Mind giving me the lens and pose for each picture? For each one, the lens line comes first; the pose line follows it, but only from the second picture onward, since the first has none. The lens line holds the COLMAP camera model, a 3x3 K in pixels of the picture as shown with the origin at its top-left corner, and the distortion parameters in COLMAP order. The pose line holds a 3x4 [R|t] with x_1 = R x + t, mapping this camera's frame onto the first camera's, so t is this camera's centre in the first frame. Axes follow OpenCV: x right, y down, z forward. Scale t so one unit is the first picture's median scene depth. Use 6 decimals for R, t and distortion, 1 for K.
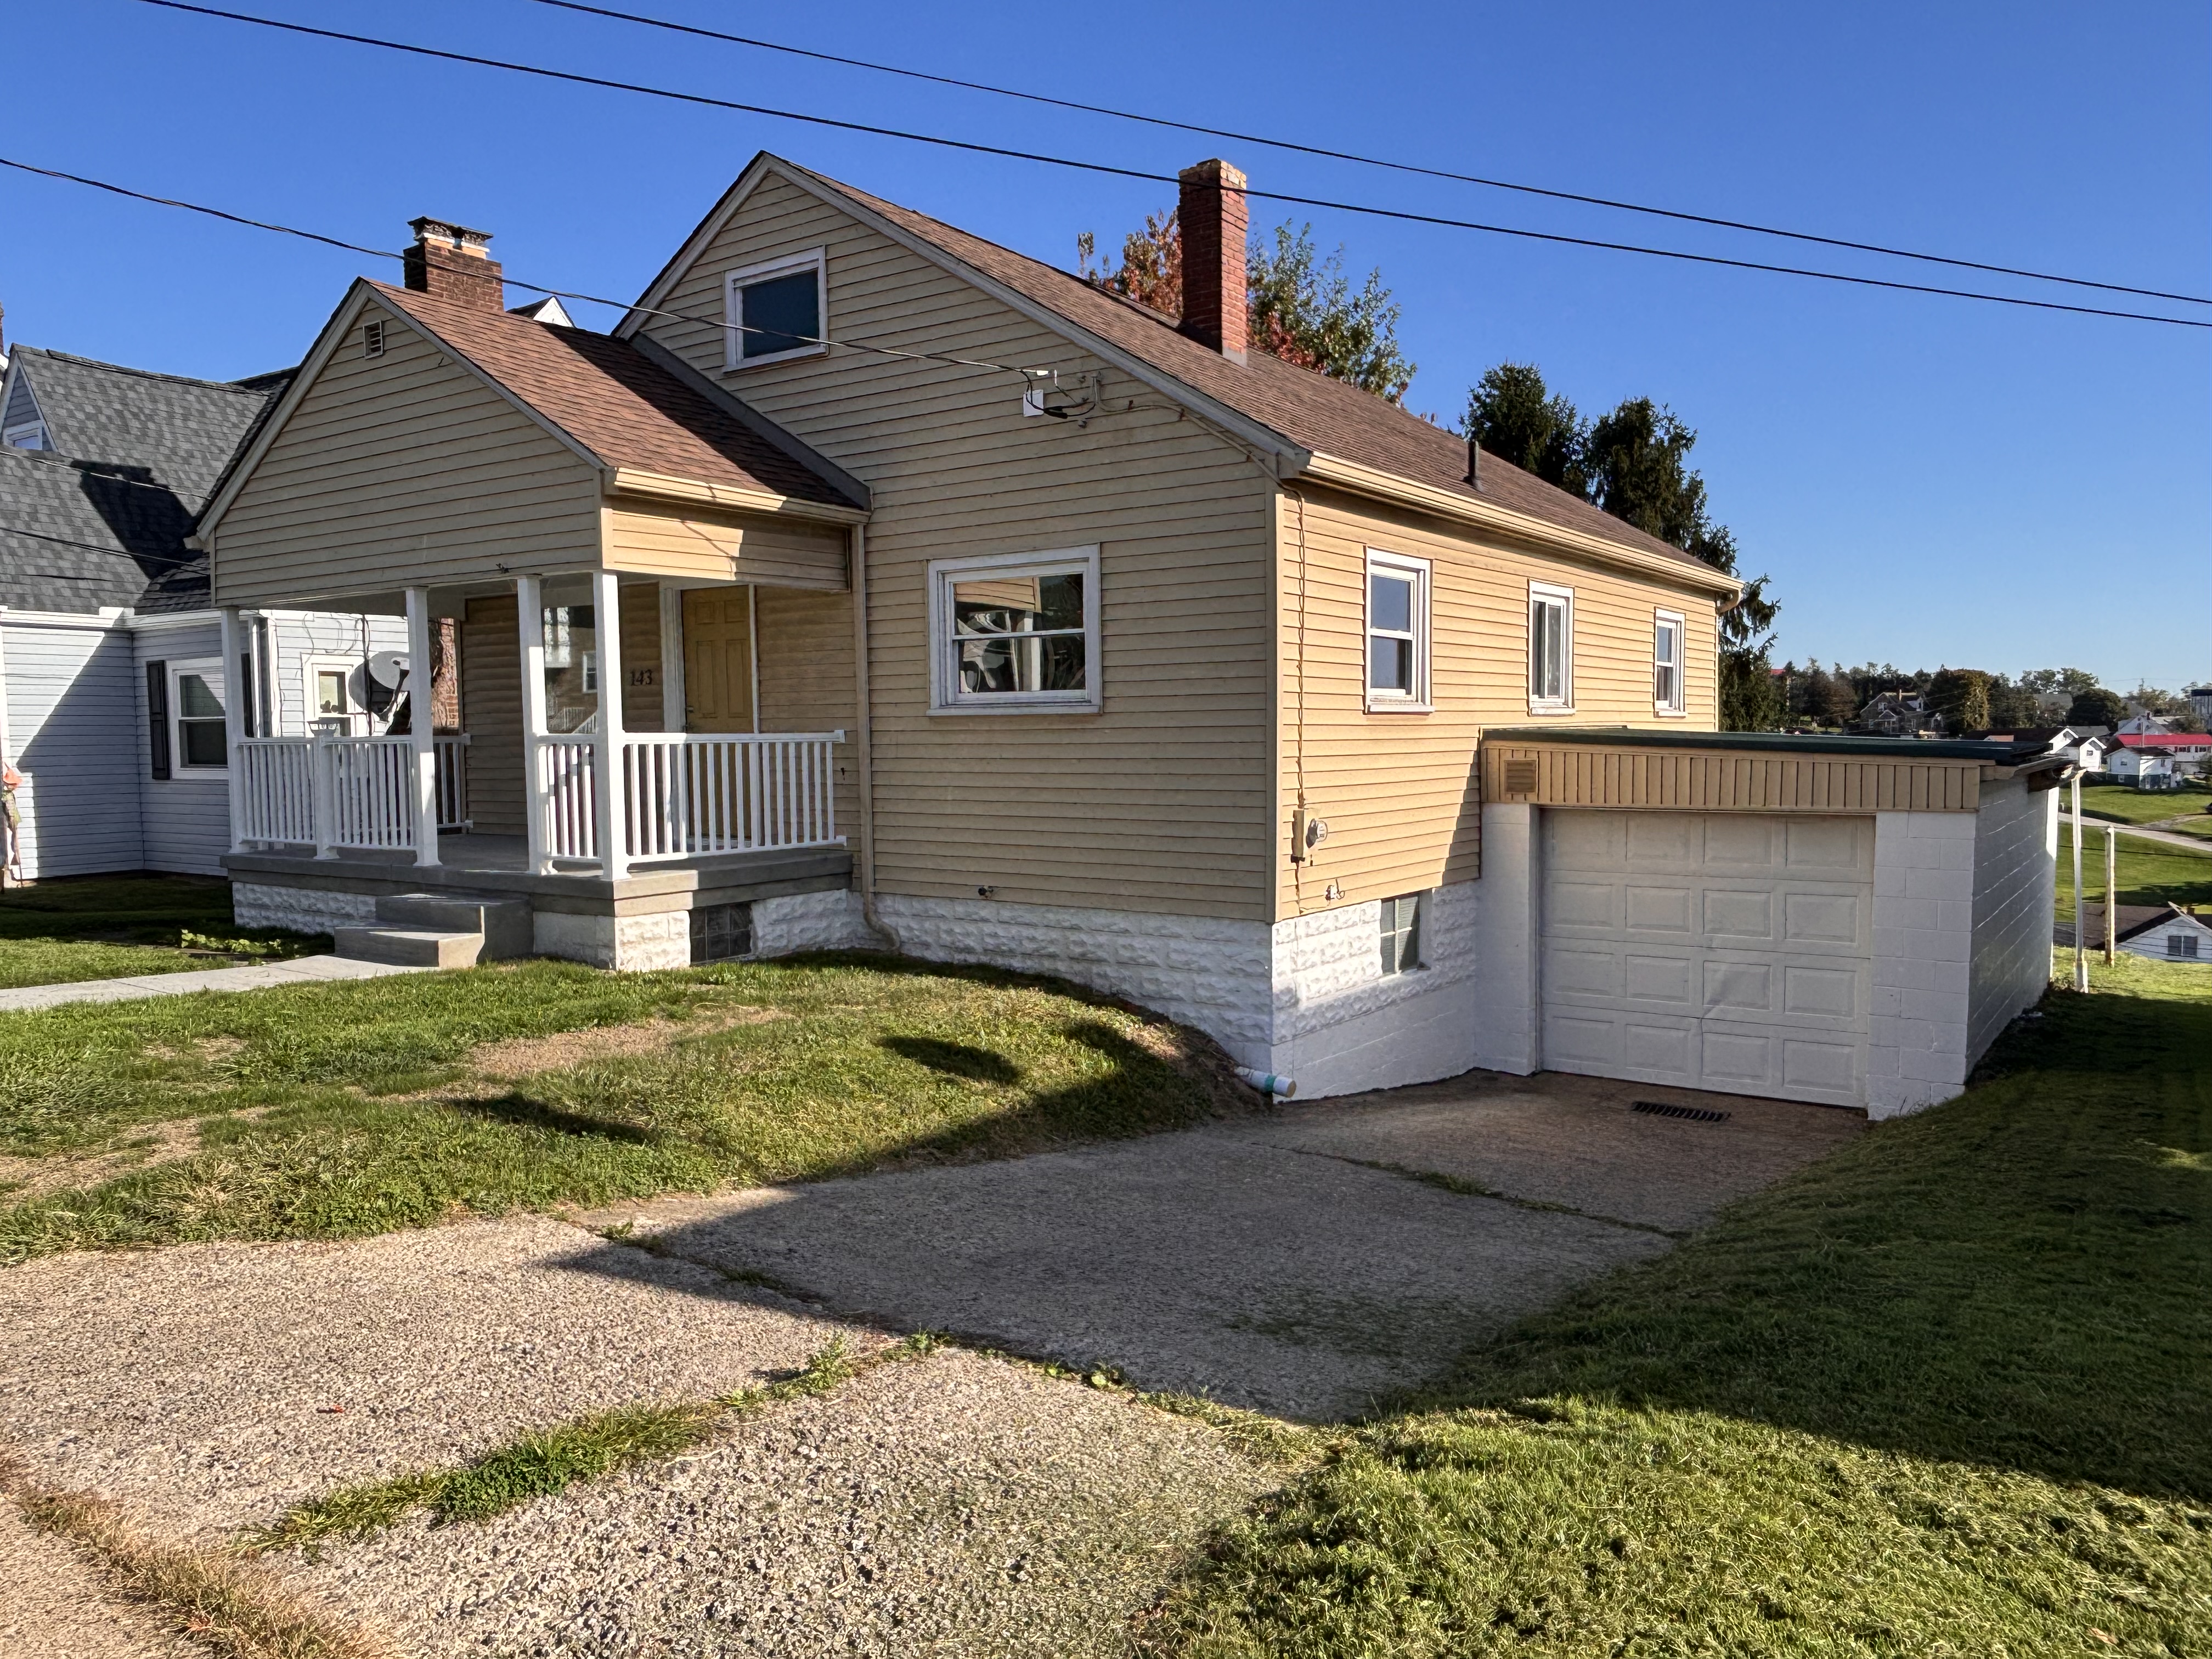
lens RADIAL K [[1514.3, 0, 1096.6], [0, 1514.3, 812.4], [0, 0, 1]] dist [0.036635, -0.040242]
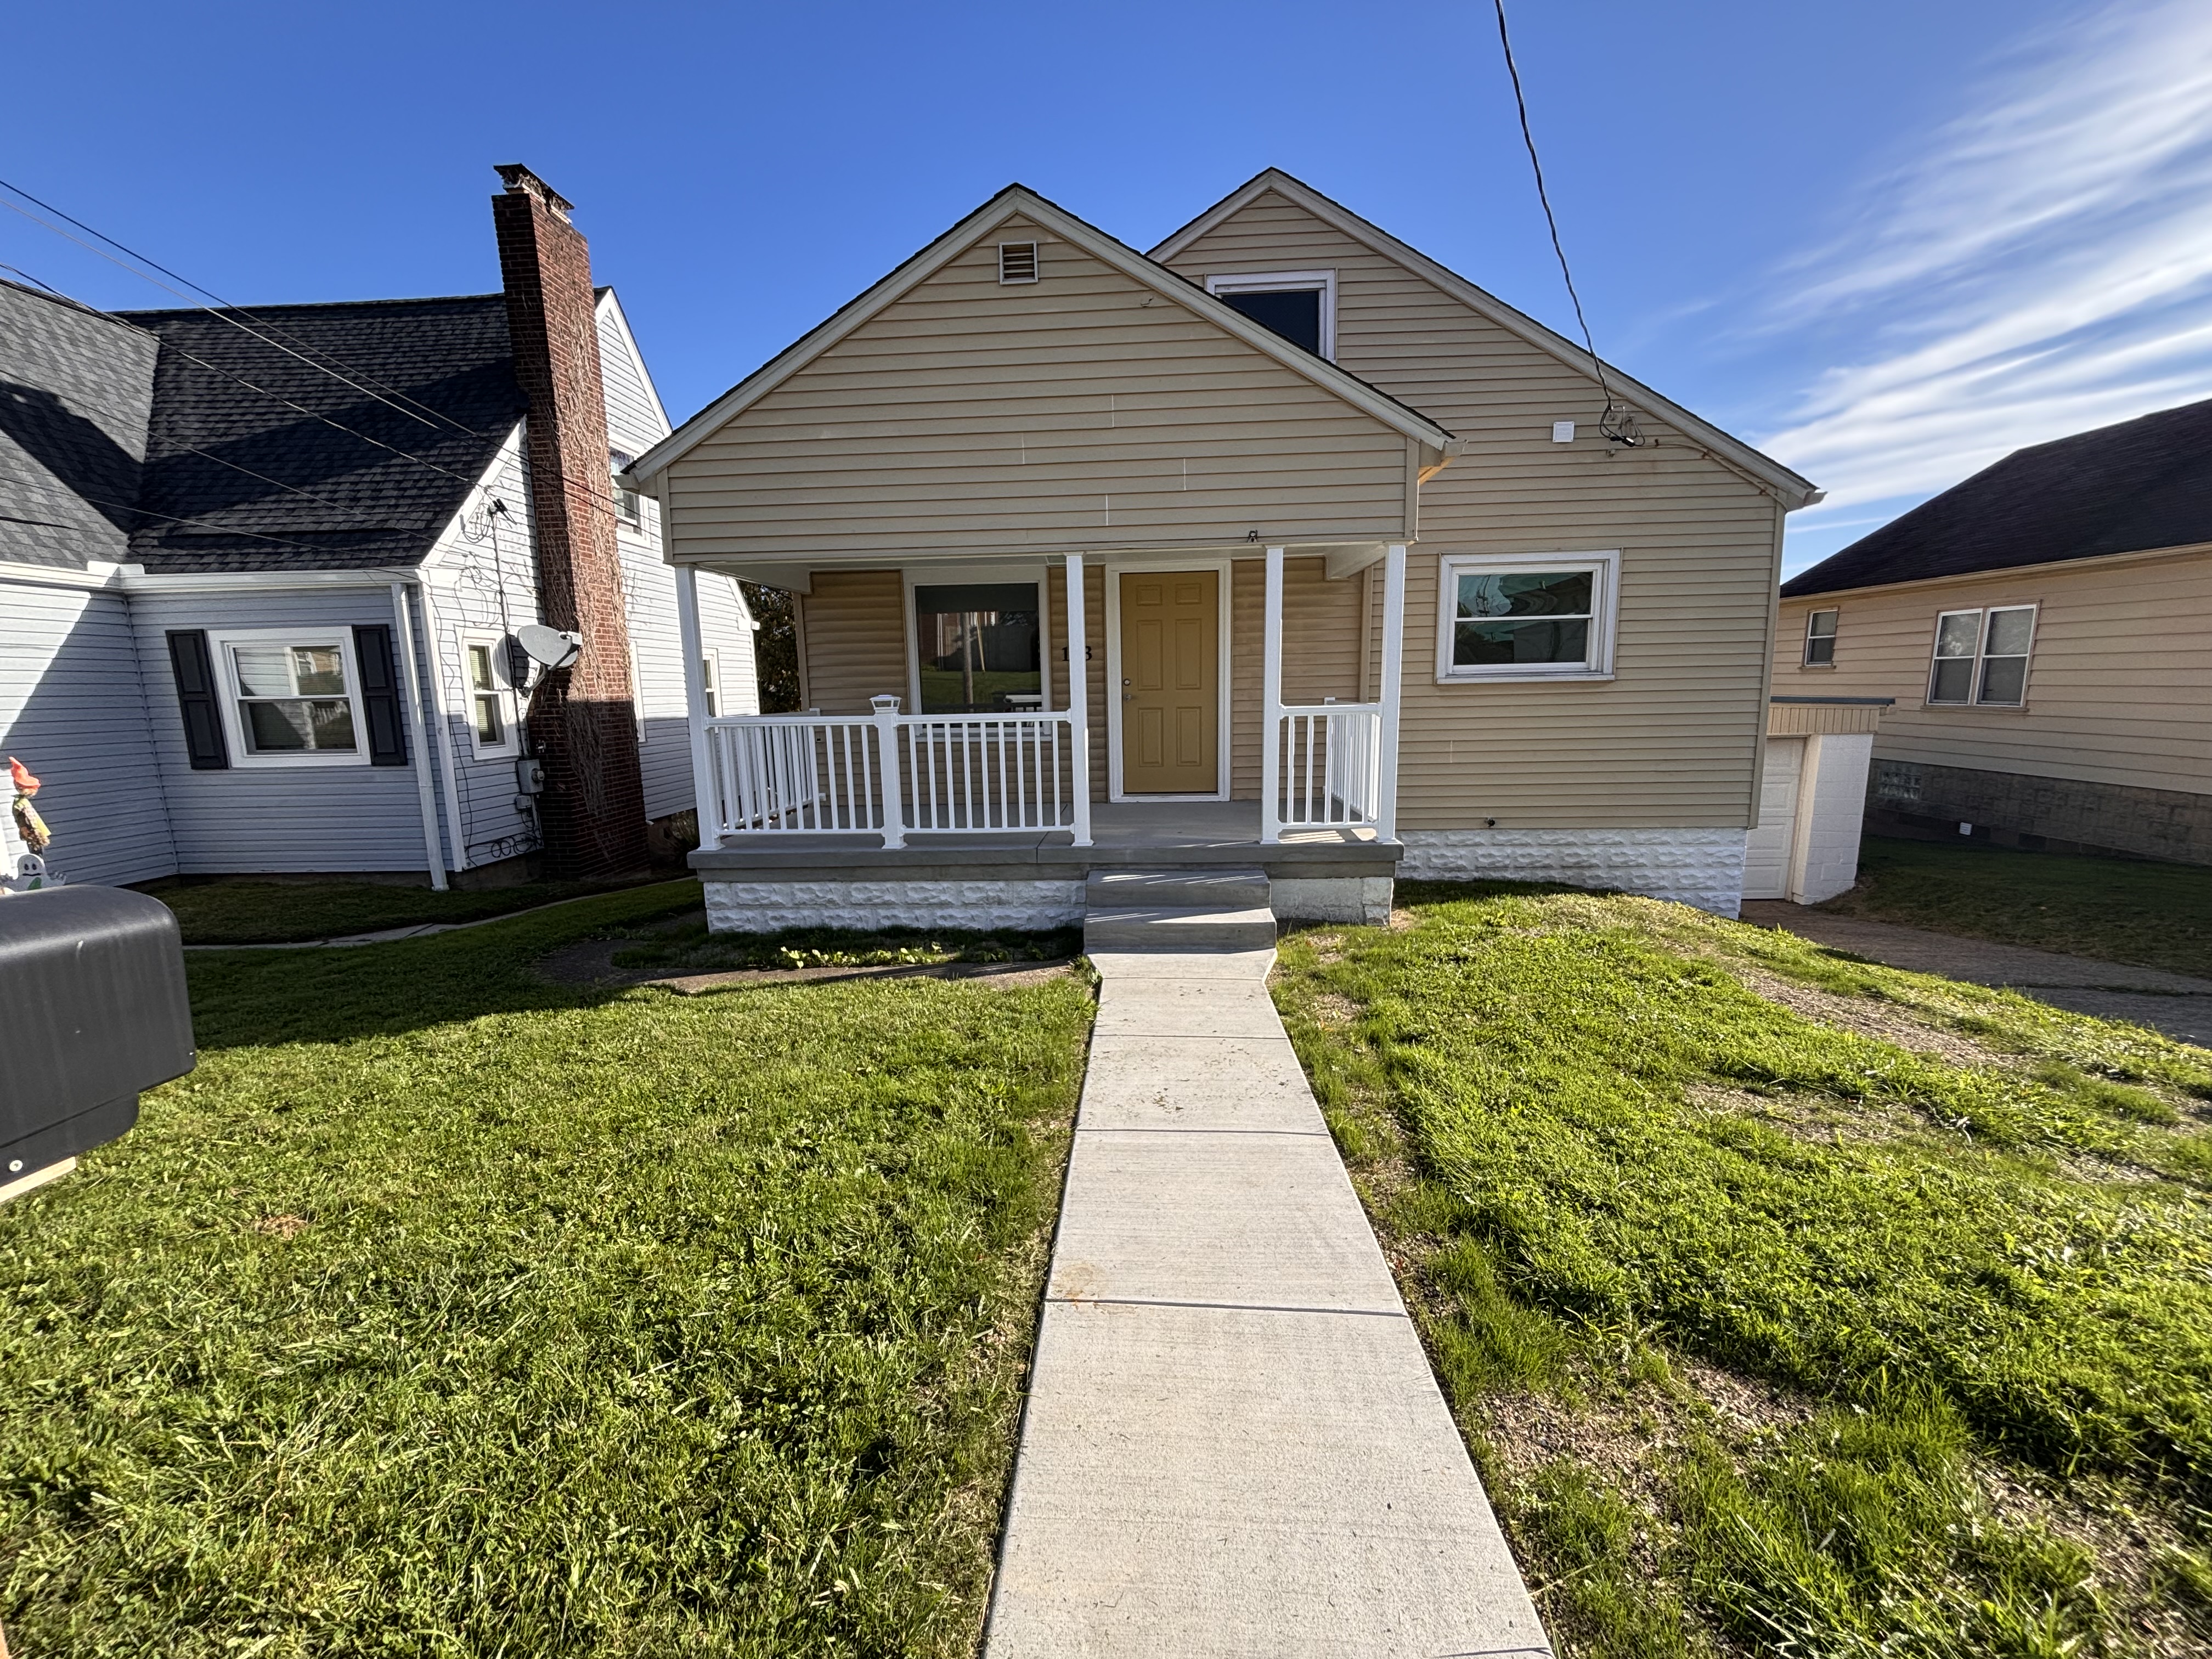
lens RADIAL K [[887.3, 0, 1105.1], [0, 887.3, 813.0], [0, 0, 1]] dist [0.004185, -0.001254]
pose [[0.860759, -0.080633, 0.502586, -0.468917], [0.040612, 0.995105, 0.090097, -0.023645], [-0.507391, -0.057140, 0.859820, 0.334121]]
